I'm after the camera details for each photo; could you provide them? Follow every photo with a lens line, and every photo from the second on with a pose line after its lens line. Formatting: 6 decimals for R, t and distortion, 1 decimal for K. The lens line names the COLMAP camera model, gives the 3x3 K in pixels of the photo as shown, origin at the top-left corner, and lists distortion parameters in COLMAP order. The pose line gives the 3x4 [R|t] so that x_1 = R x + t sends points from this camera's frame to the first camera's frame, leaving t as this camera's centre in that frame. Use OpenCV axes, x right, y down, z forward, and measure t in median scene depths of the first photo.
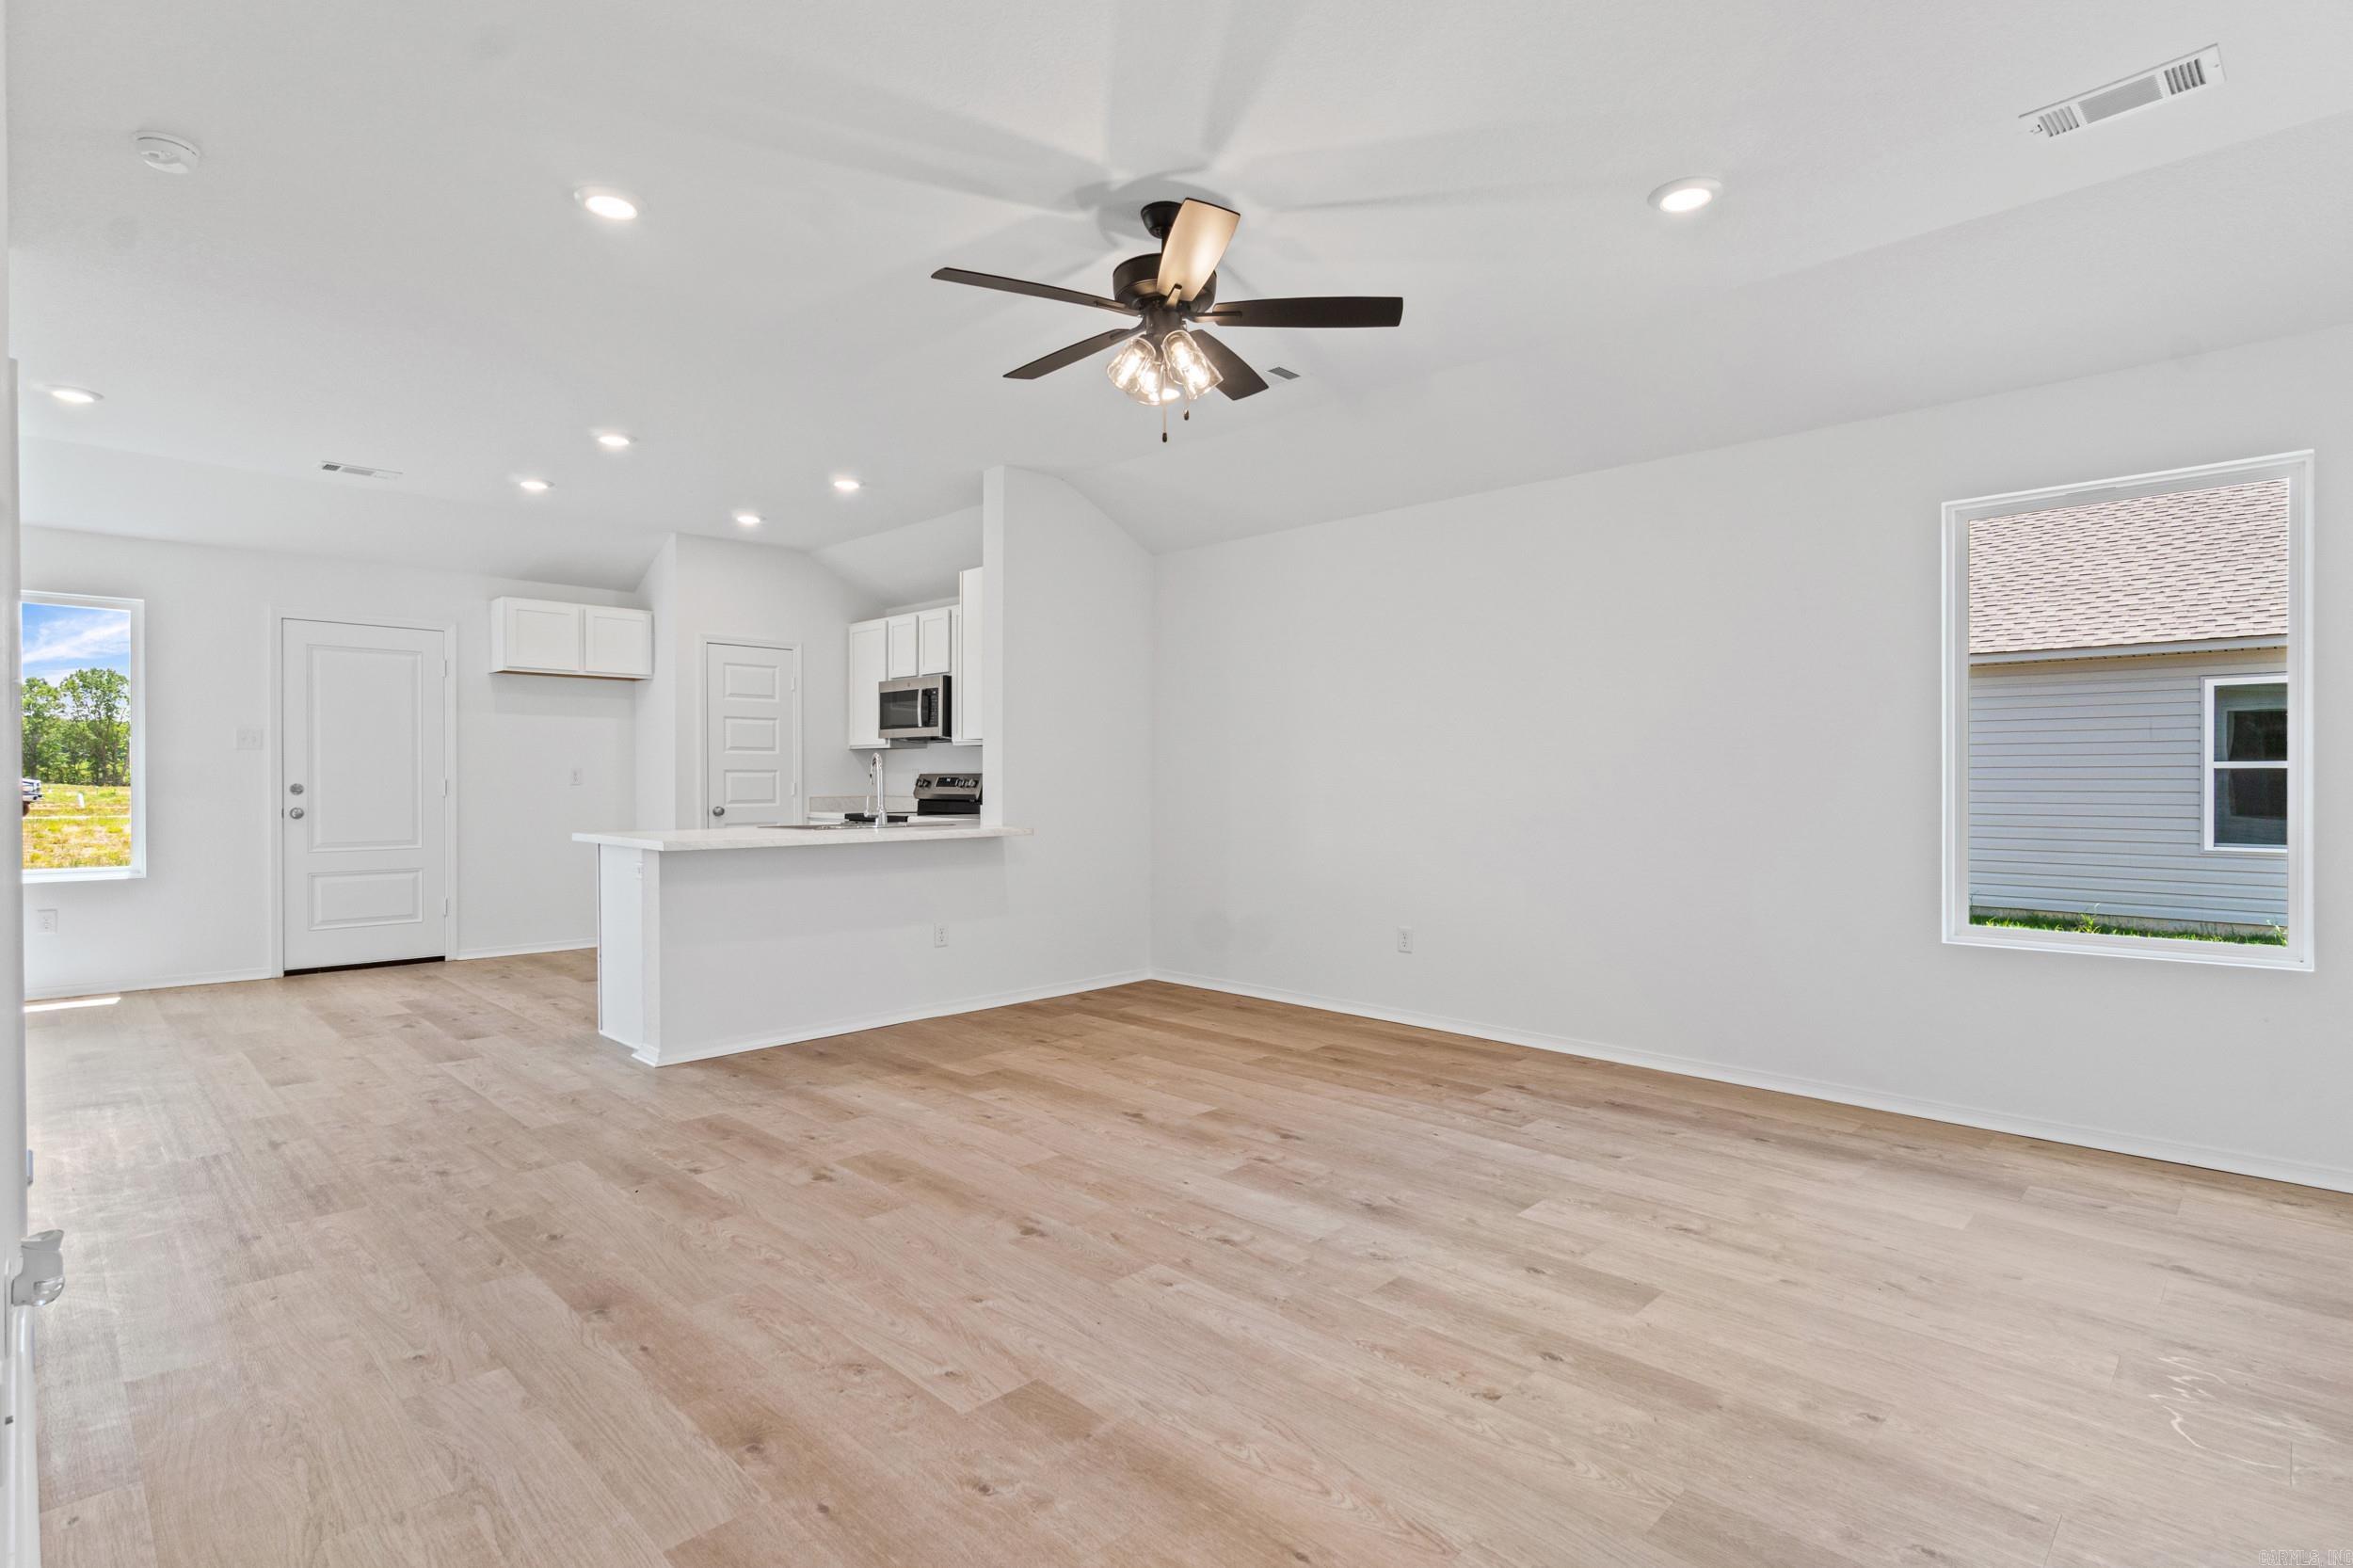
lens RADIAL K [[1143.8, 0, 1176.9], [0, 1143.8, 795.9], [0, 0, 1]] dist [-0.001106, -0.001184]
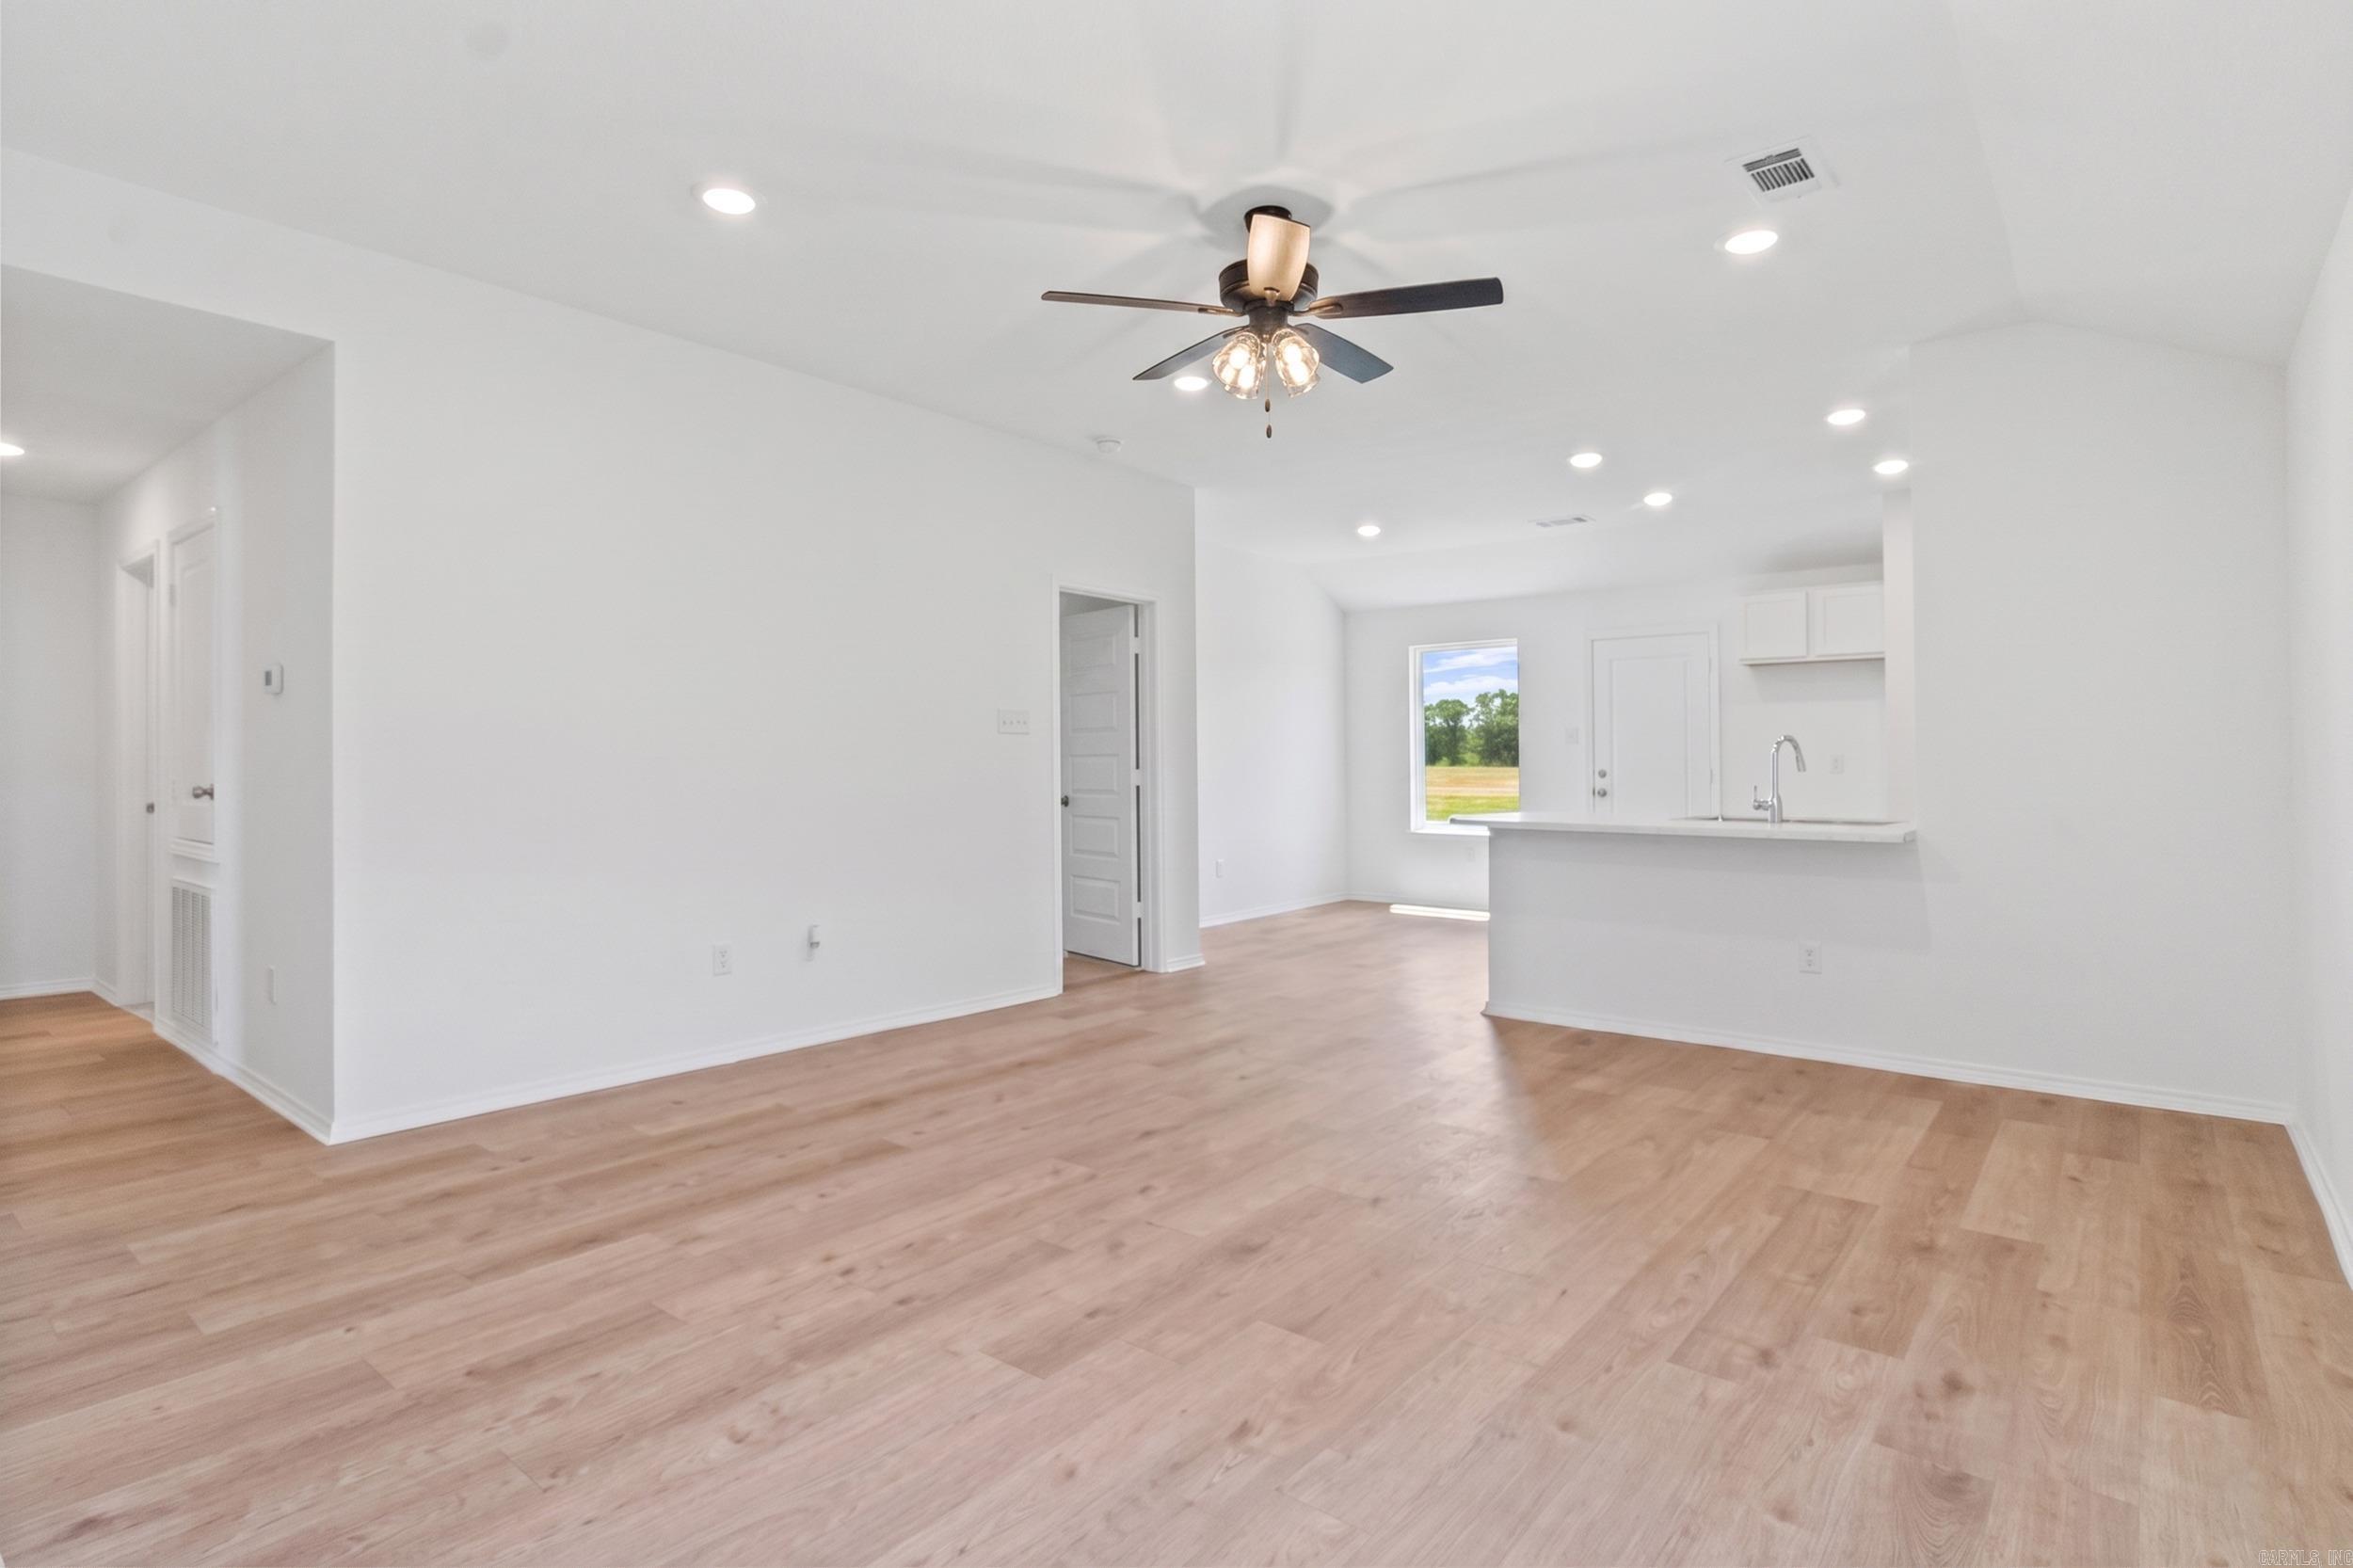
lens RADIAL K [[1215.7, 0, 1166.3], [0, 1215.7, 733.0], [0, 0, 1]] dist [-0.001849, -0.000023]
pose [[0.087611, -0.026141, -0.995812, 0.920853], [-0.015858, 0.999492, -0.027633, -0.010408], [0.996029, 0.018213, 0.087152, 0.697911]]
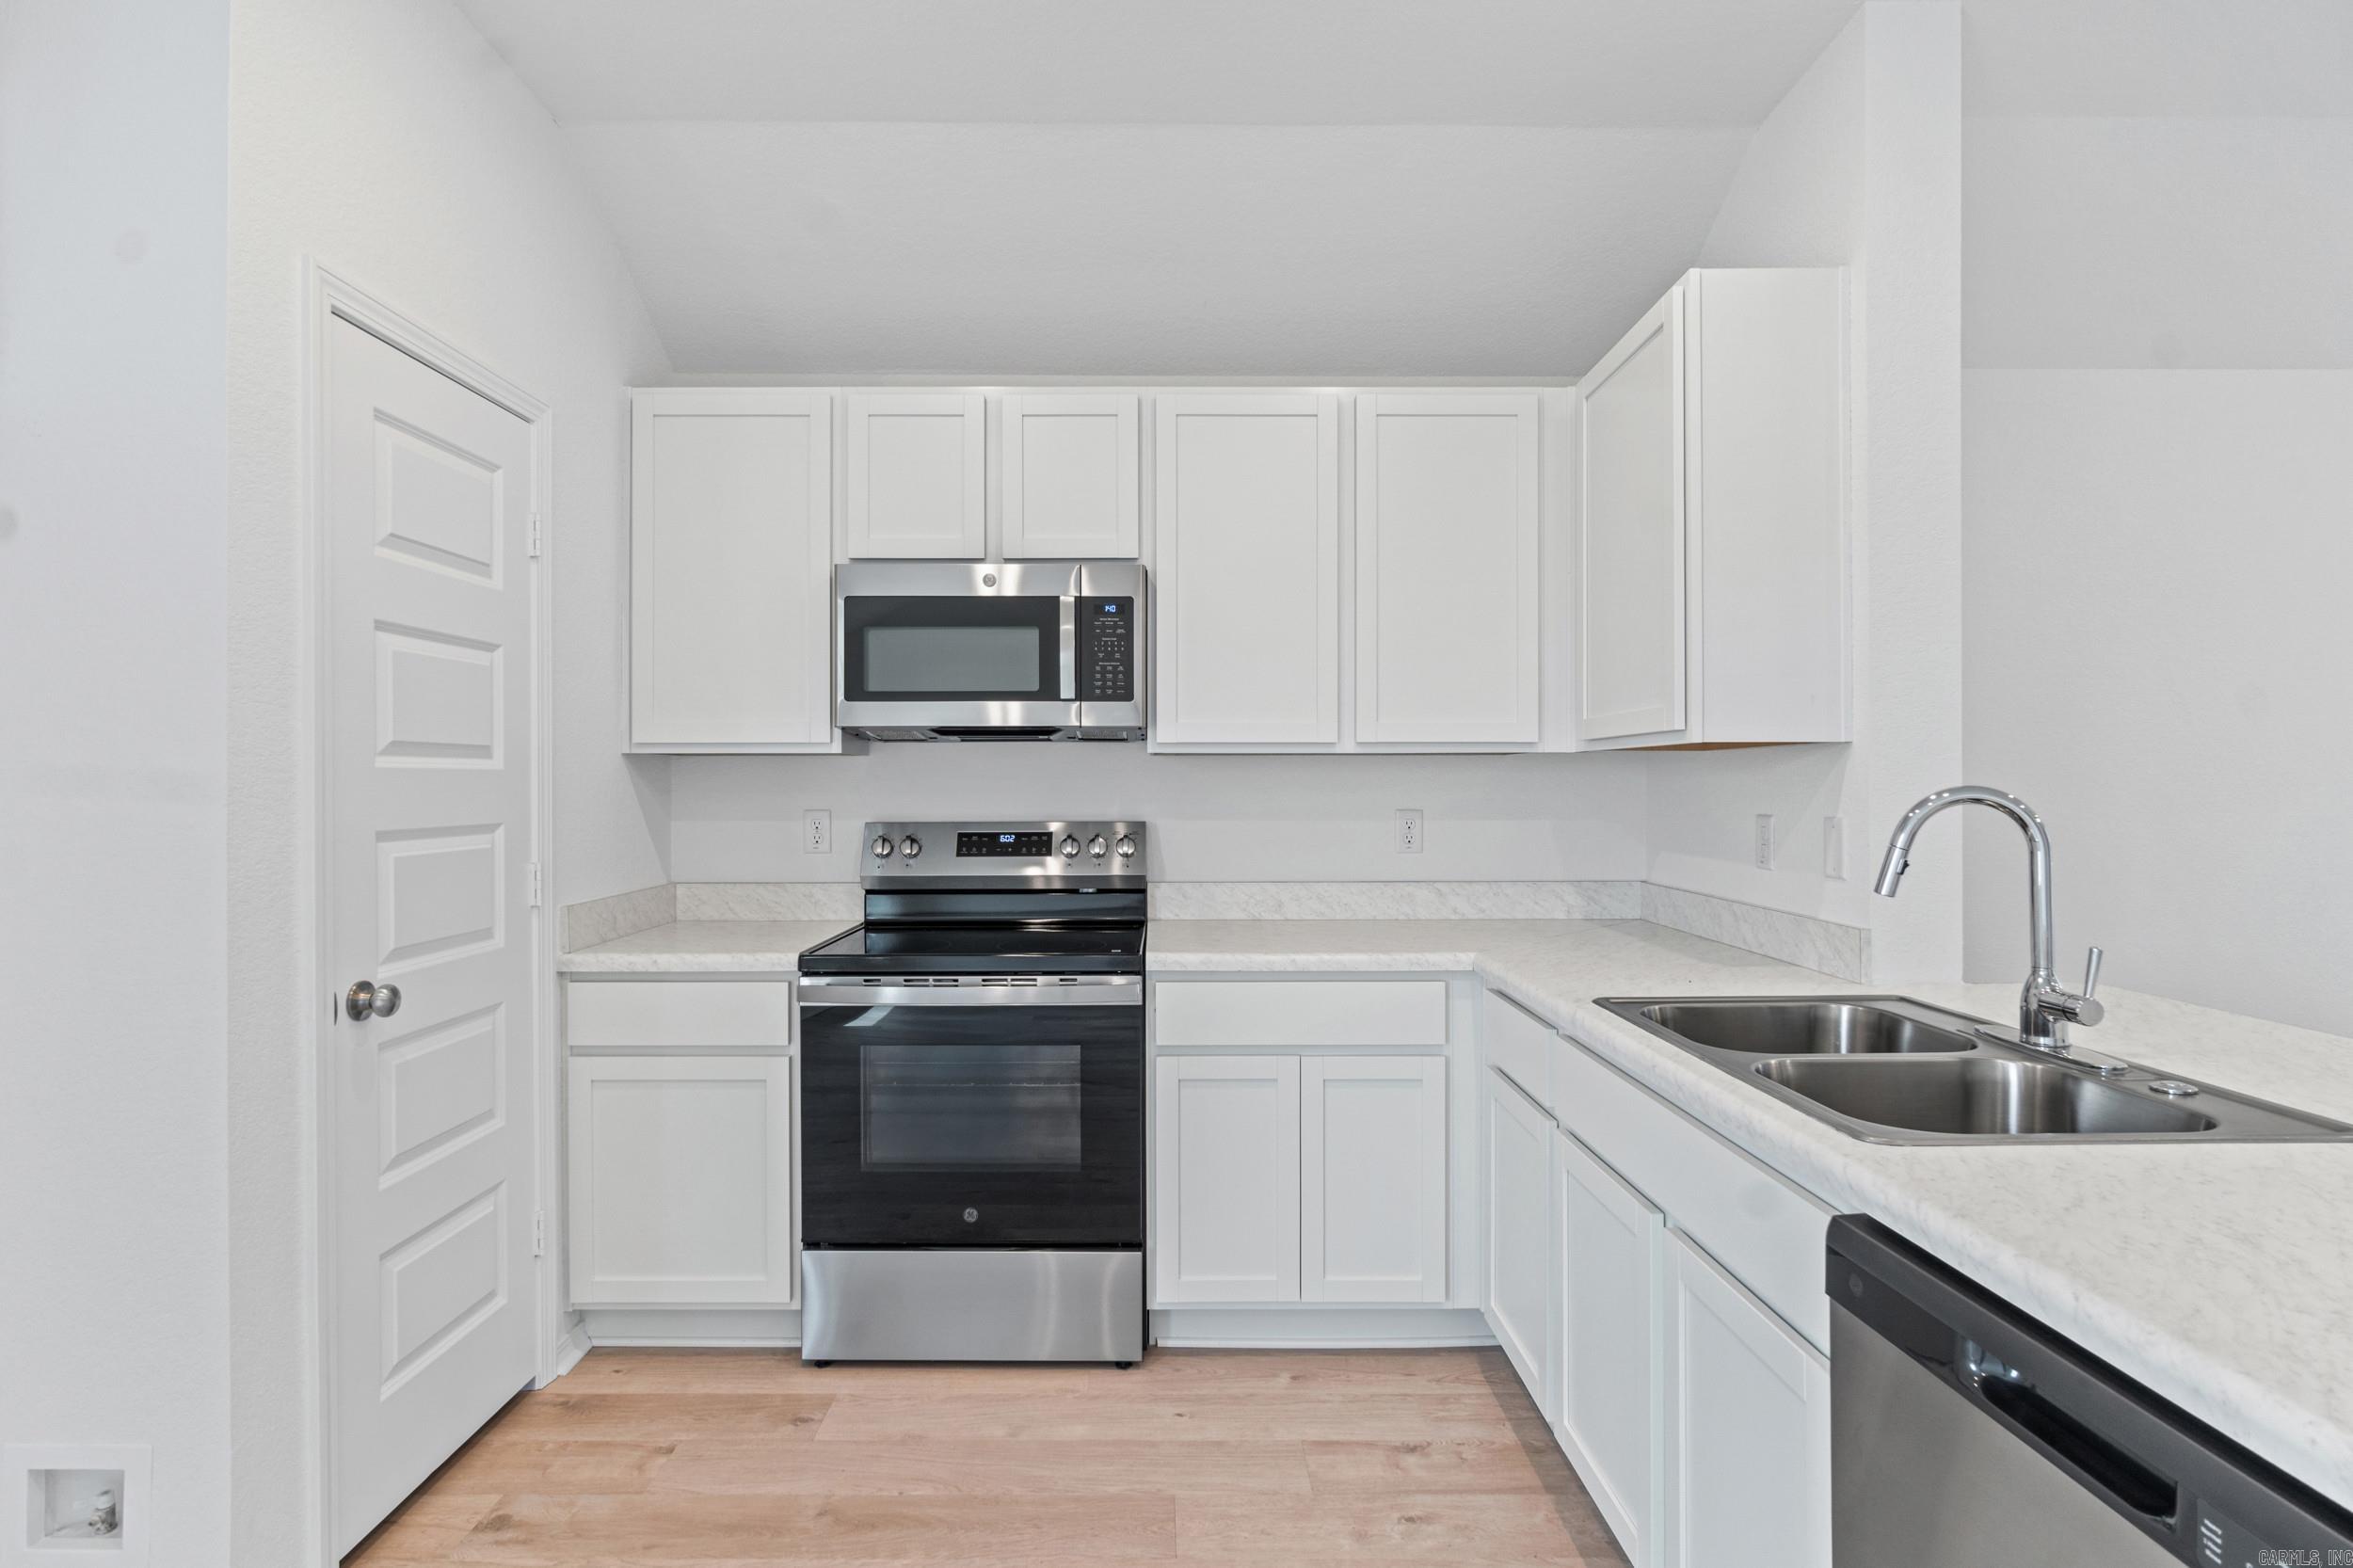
lens RADIAL K [[1174.6, 0, 1166.6], [0, 1174.6, 784.0], [0, 0, 1]] dist [-0.005894, -0.000709]
pose [[0.713116, -0.001769, 0.701044, -0.925109], [0.013351, 0.999850, -0.011058, -0.057608], [-0.700919, 0.017246, 0.713032, 1.418397]]
